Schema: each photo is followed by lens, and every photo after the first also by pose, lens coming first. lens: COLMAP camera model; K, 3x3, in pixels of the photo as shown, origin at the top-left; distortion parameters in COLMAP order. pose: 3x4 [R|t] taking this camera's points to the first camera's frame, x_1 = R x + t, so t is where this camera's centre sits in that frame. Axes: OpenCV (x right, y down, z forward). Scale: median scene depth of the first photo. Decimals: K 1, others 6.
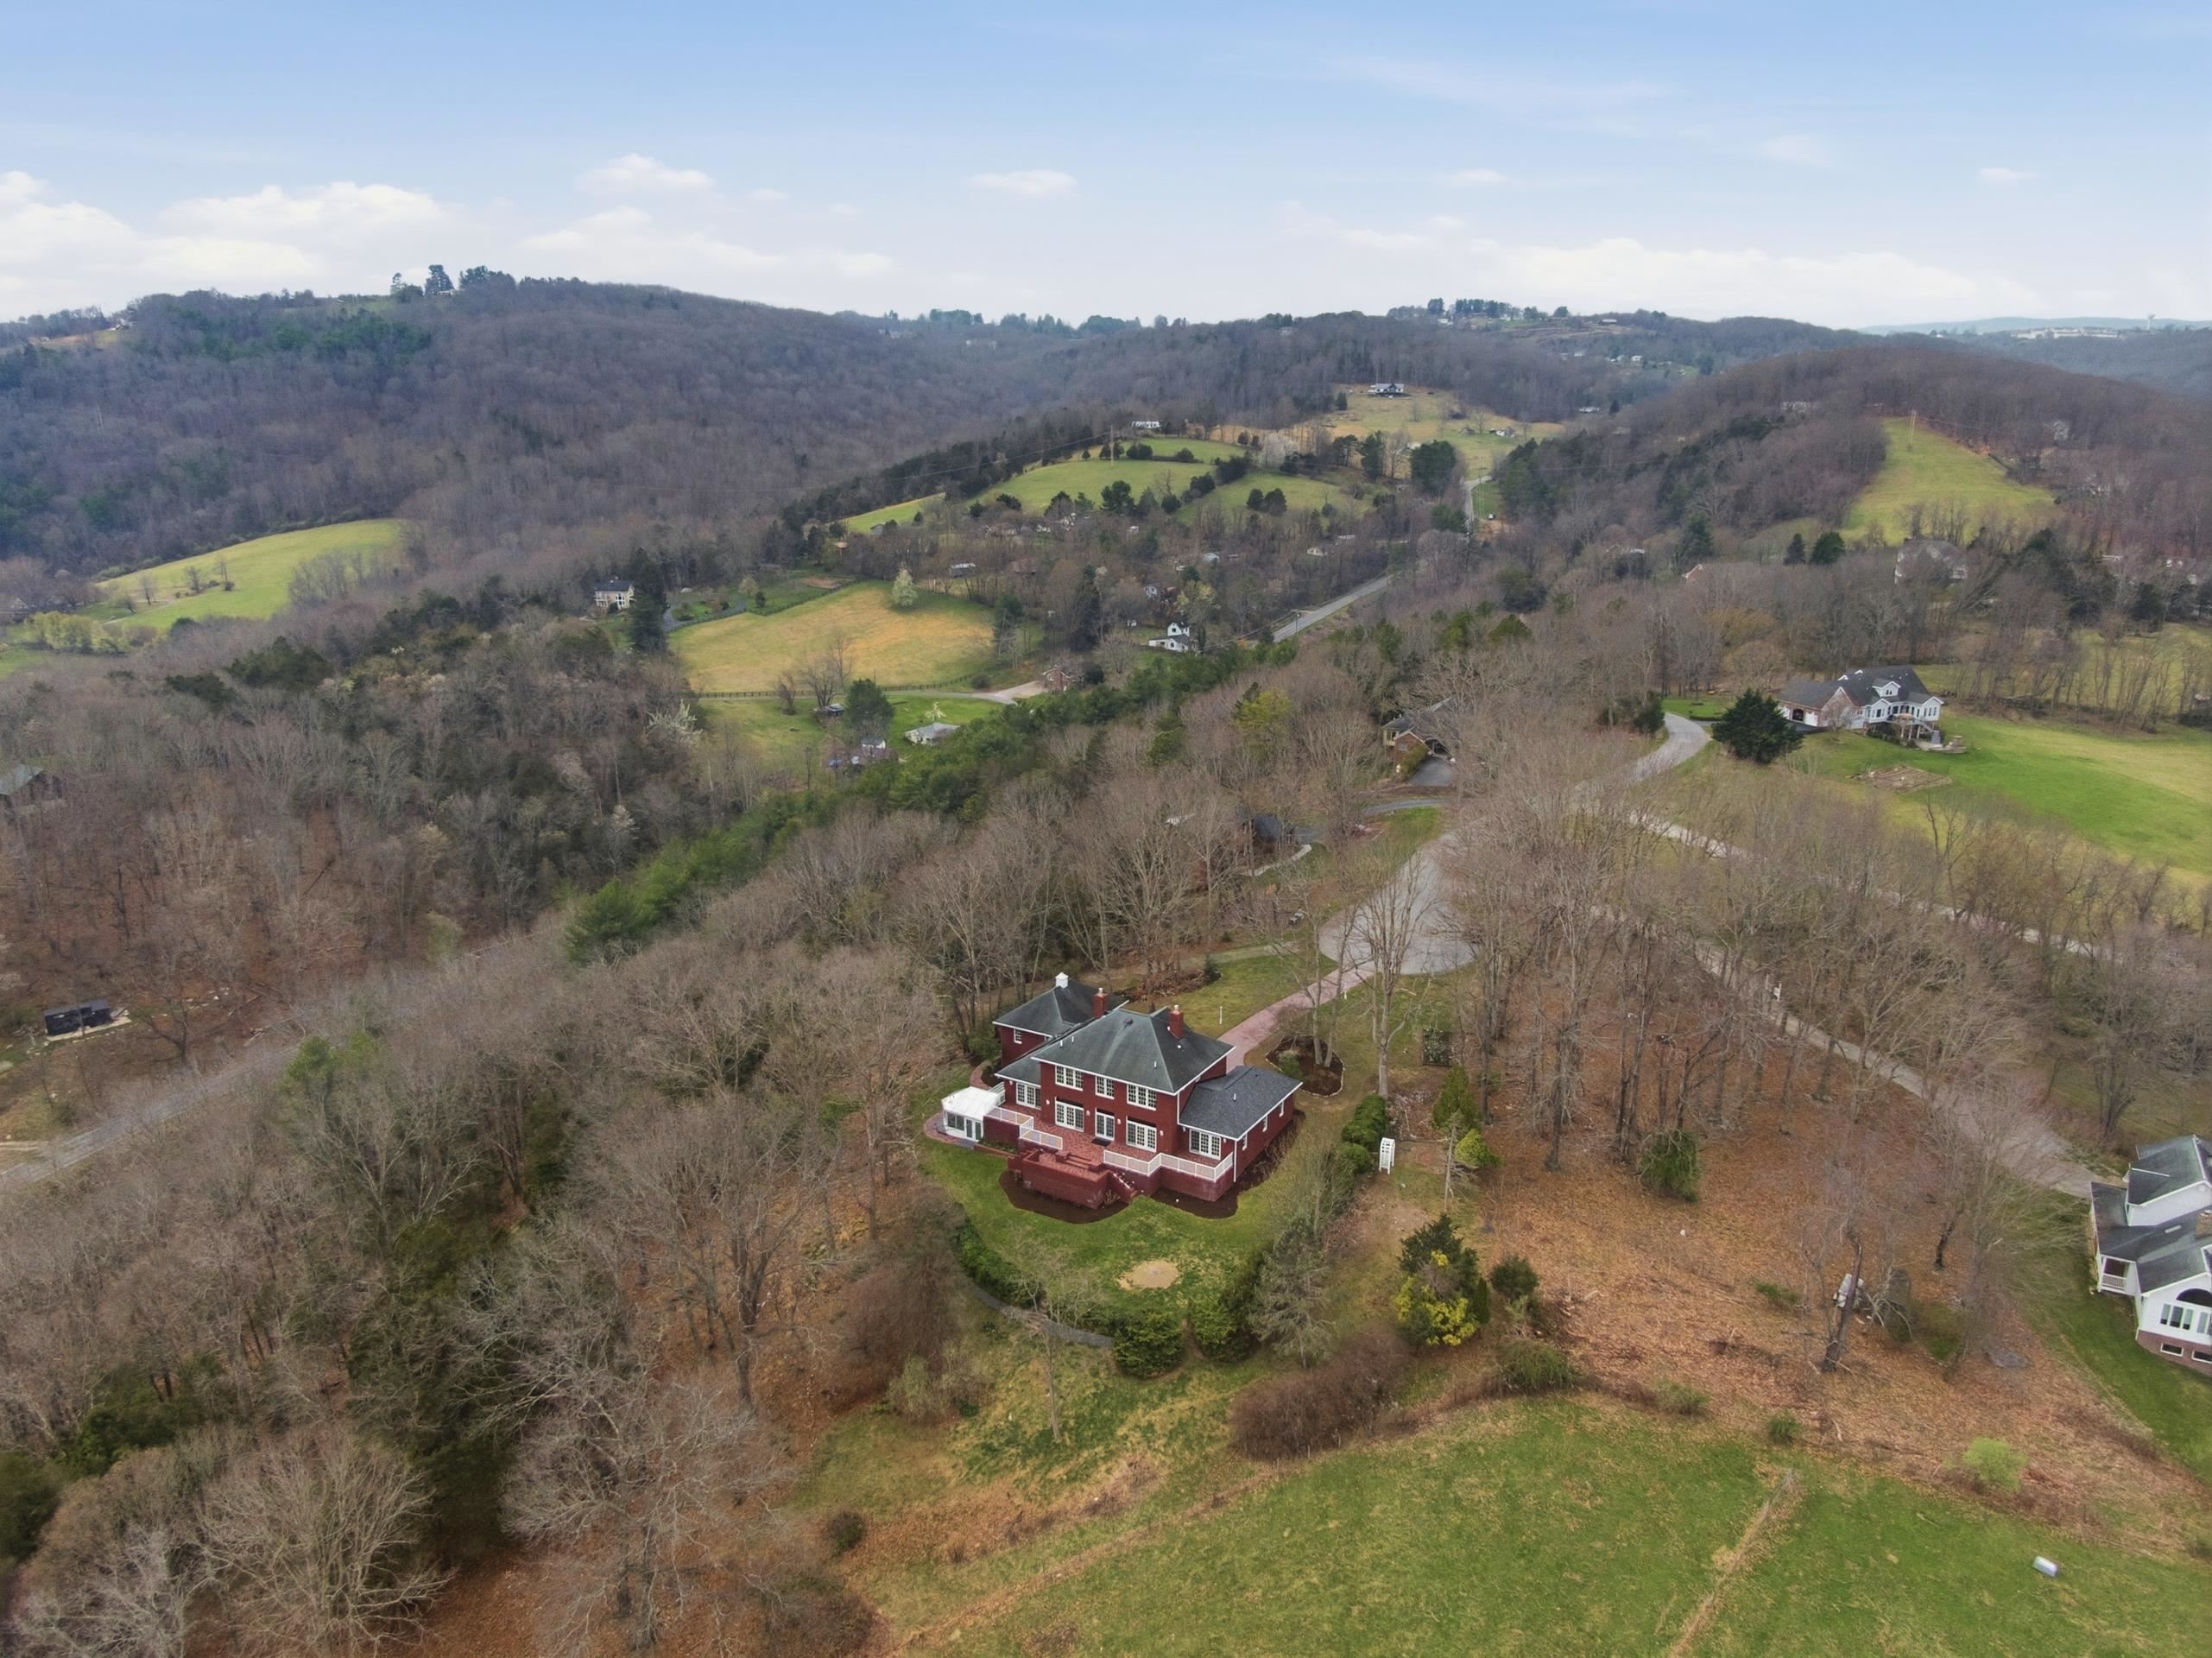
lens RADIAL K [[1585.1, 0, 1106.7], [0, 1585.1, 823.7], [0, 0, 1]] dist [0.044349, -0.059625]
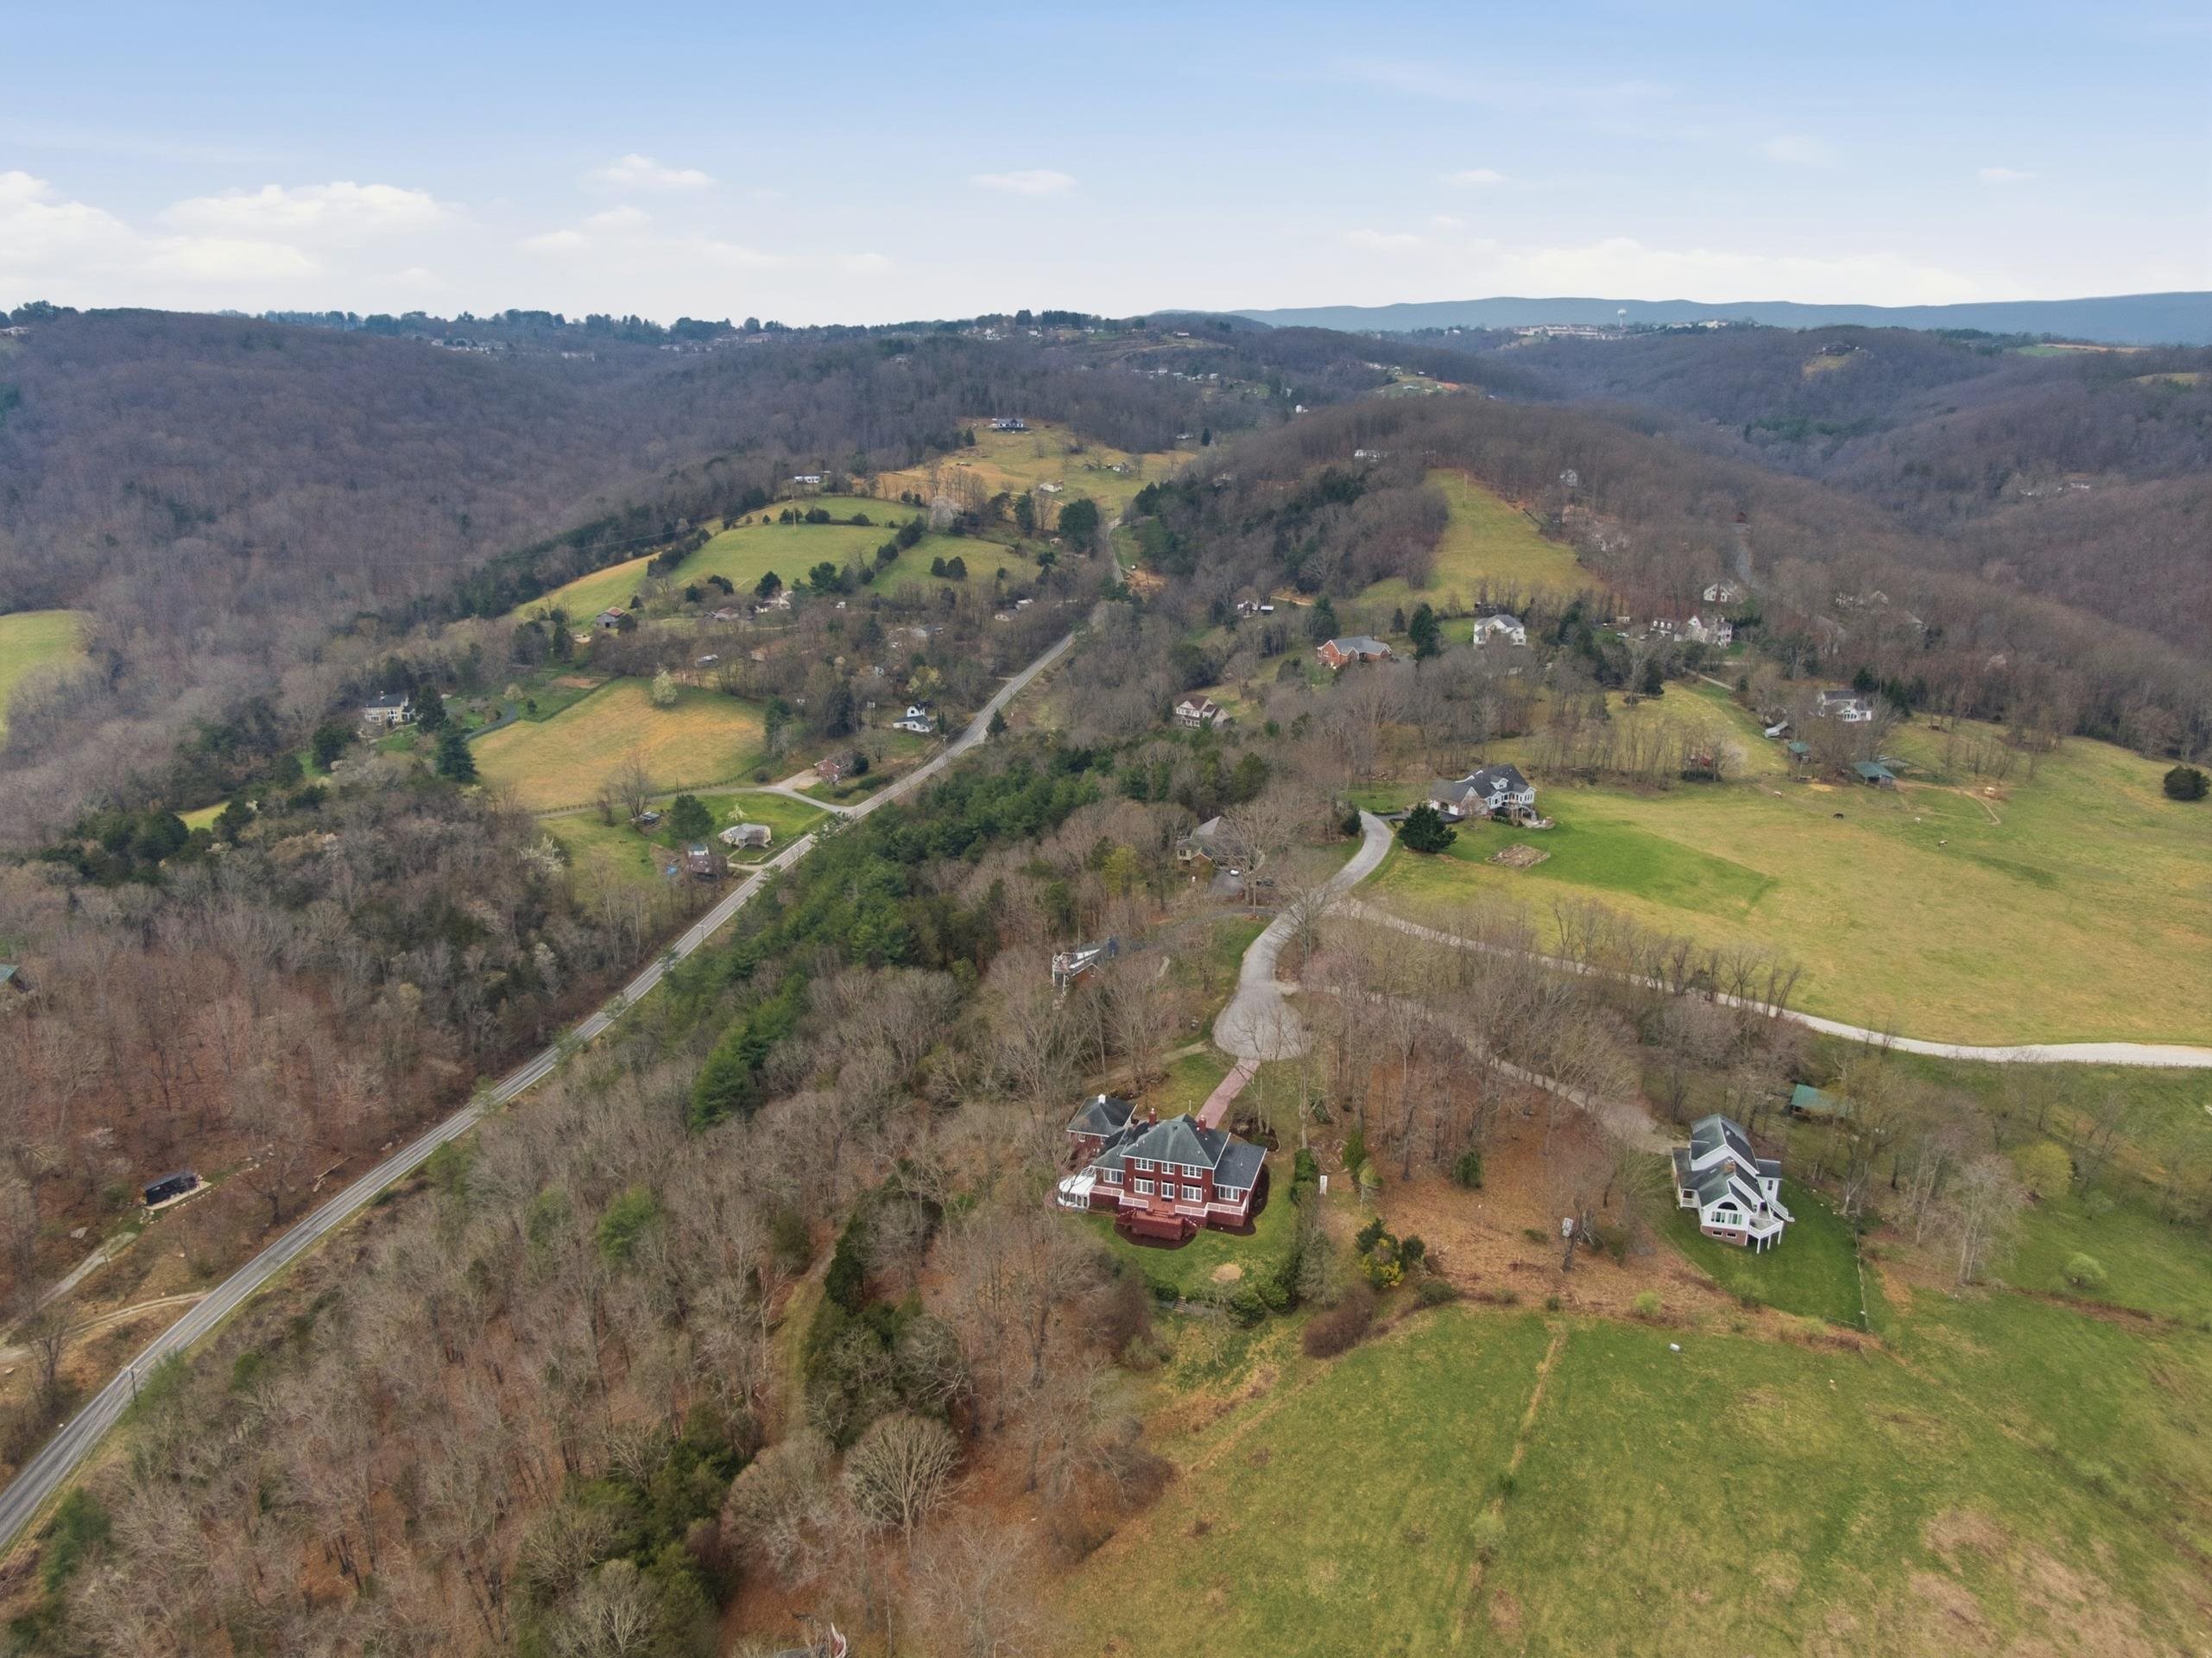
lens RADIAL K [[1585.1, 0, 1103.6], [0, 1585.1, 828.8], [0, 0, 1]] dist [0.044349, -0.059625]
pose [[0.966047, -0.078661, 0.246101, -0.429311], [0.072812, 0.996806, 0.032792, -0.243281], [-0.247895, -0.013759, 0.968689, -0.599084]]
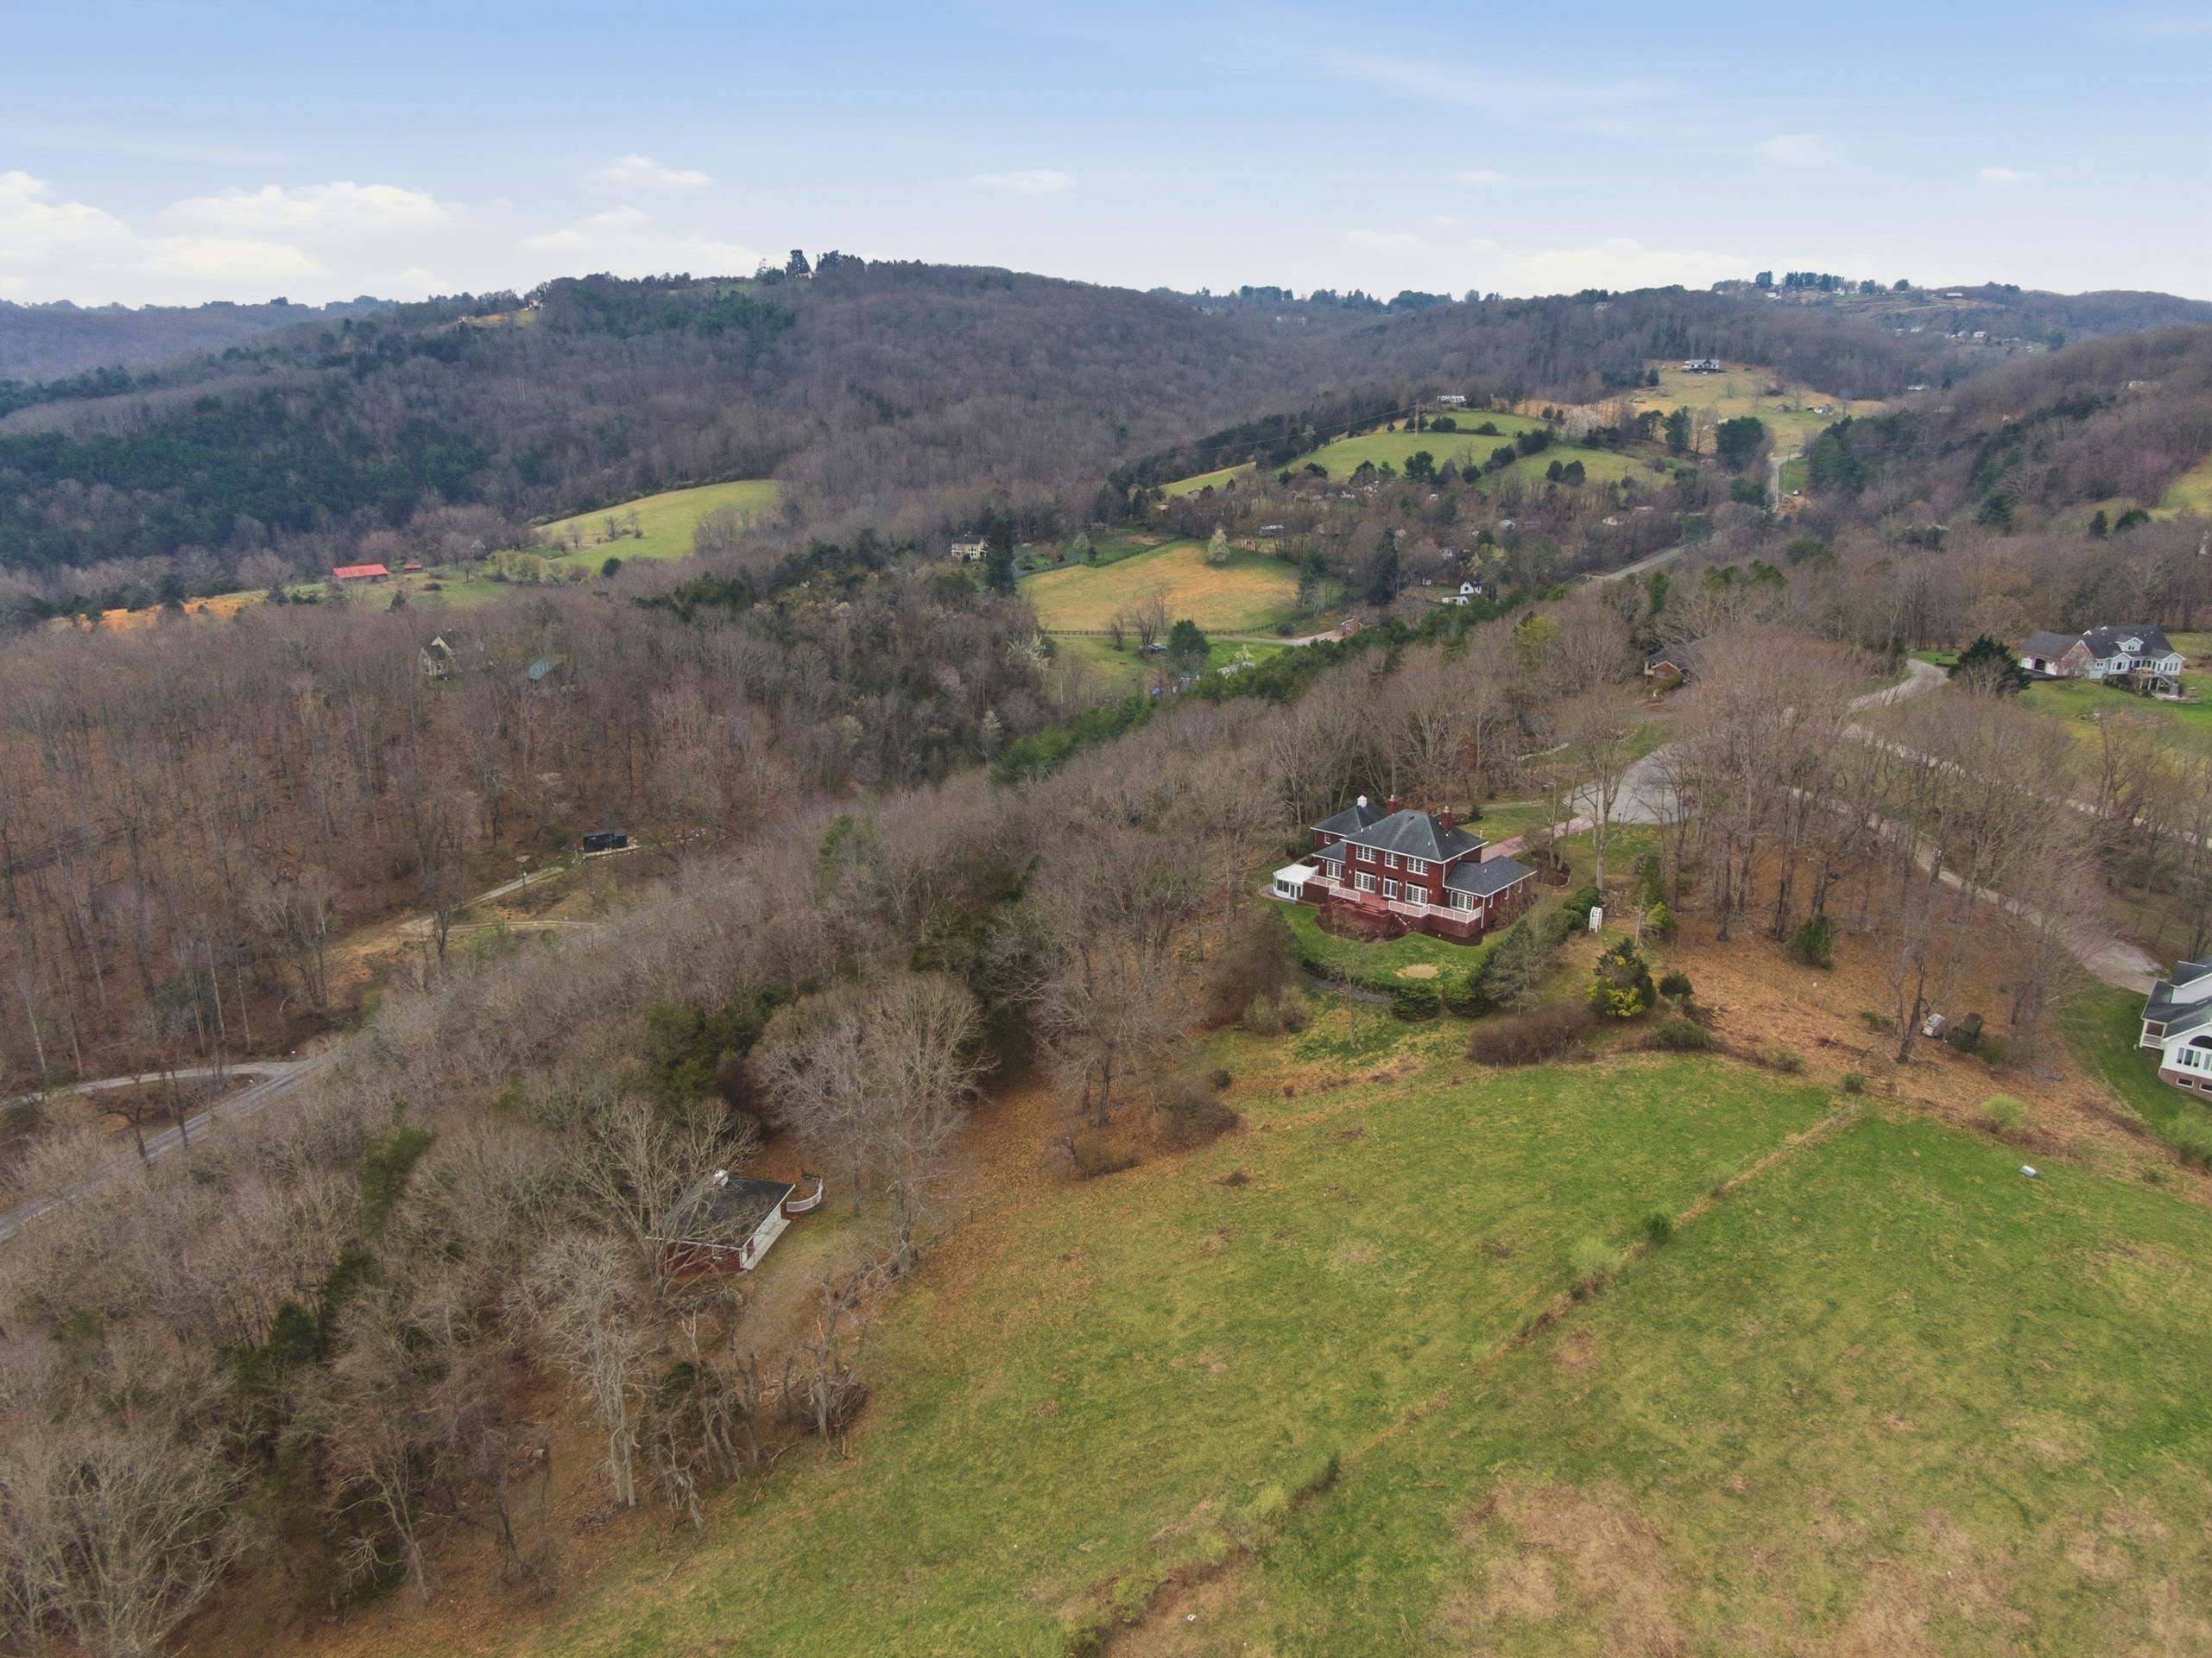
lens RADIAL K [[1585.1, 0, 1113.4], [0, 1585.1, 836.8], [0, 0, 1]] dist [0.044349, -0.059625]
pose [[0.984132, 0.053492, -0.169184, -0.007192], [-0.049793, 0.998420, 0.026038, 0.111959], [0.170310, -0.017200, 0.985240, -0.413625]]
